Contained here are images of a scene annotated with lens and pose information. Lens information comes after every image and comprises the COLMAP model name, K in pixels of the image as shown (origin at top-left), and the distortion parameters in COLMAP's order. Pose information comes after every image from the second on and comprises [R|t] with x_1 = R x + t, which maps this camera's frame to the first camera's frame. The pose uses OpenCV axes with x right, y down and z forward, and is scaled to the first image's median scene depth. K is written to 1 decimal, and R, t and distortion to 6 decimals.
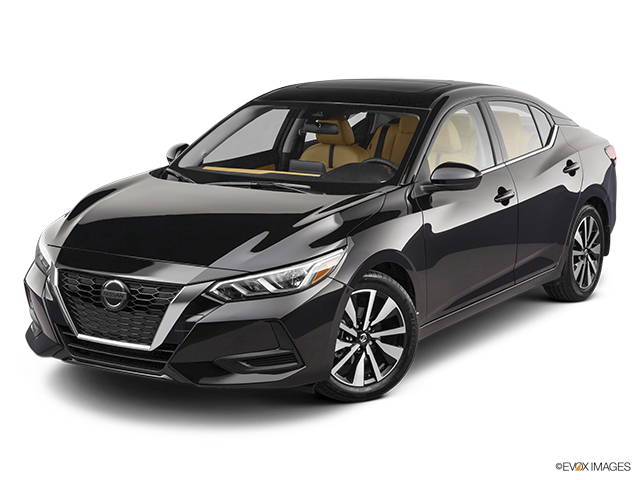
lens RADIAL K [[1335.5, 0, 318.1], [0, 1335.5, 242.4], [0, 0, 1]] dist [-0.110747, 0.000000]
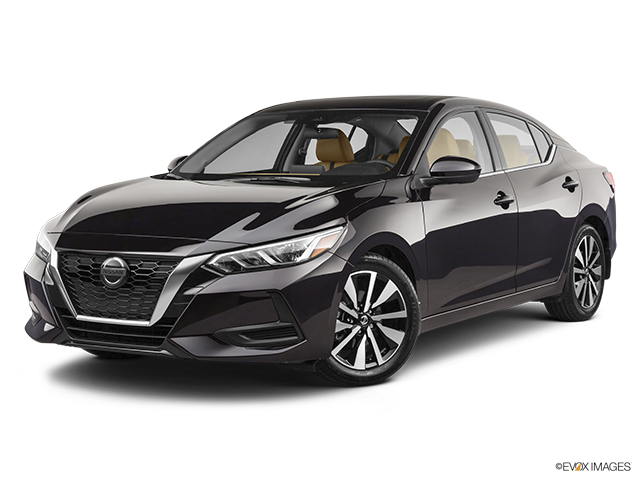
lens RADIAL K [[1335.5, 0, 322.1], [0, 1335.5, 242.3], [0, 0, 1]] dist [-0.110747, 0.000000]
pose [[0.999980, -0.006117, 0.001891, 0.000979], [0.006268, 0.995562, -0.093898, 0.106496], [-0.001308, 0.093908, 0.995580, 0.005326]]
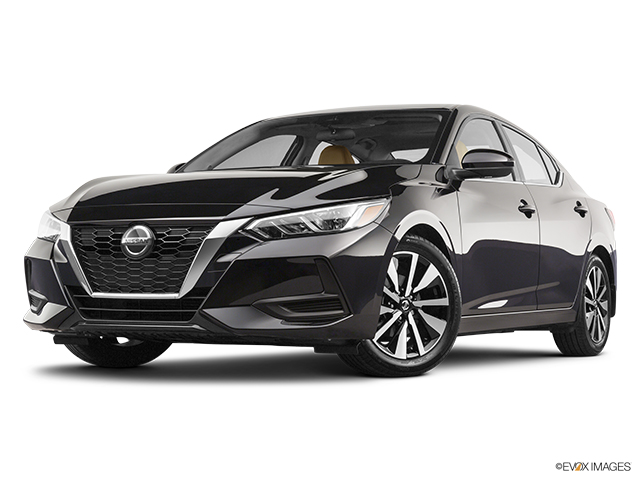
lens RADIAL K [[1335.5, 0, 316.1], [0, 1335.5, 239.4], [0, 0, 1]] dist [-0.110747, 0.000000]
pose [[0.997259, 0.009454, 0.073383, -0.094027], [0.005843, 0.978645, -0.205476, 0.213753], [-0.073758, 0.205341, 0.975907, 0.103880]]
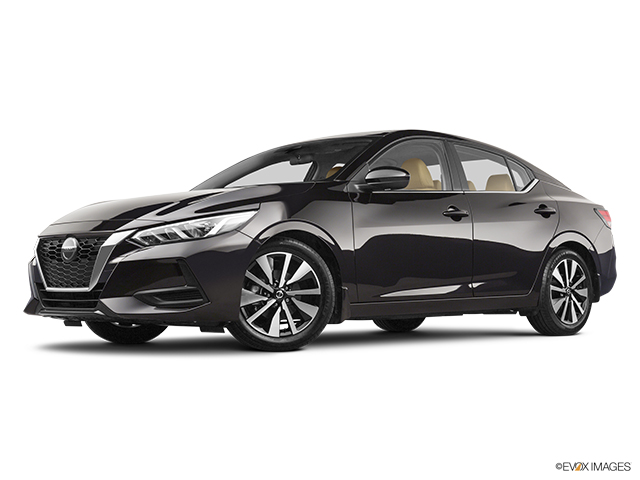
lens RADIAL K [[1102.2, 0, 320.2], [0, 1102.2, 237.9], [0, 0, 1]] dist [-0.048049, 0.000000]
pose [[0.974268, -0.016224, -0.224809, 0.282152], [-0.030816, 0.978452, -0.204162, 0.216326], [0.223278, 0.205836, 0.952774, 0.088413]]
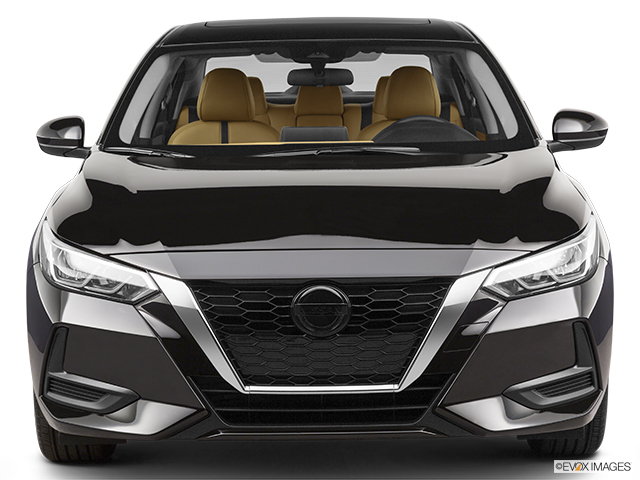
lens RADIAL K [[2087.5, 0, 319.8], [0, 2087.5, 239.9], [0, 0, 1]] dist [-0.107542, 0.000000]
pose [[0.838063, -0.055510, 0.542743, -0.640680], [0.103924, 0.992838, -0.058927, 0.060826], [-0.535585, 0.105789, 0.837829, 0.185680]]
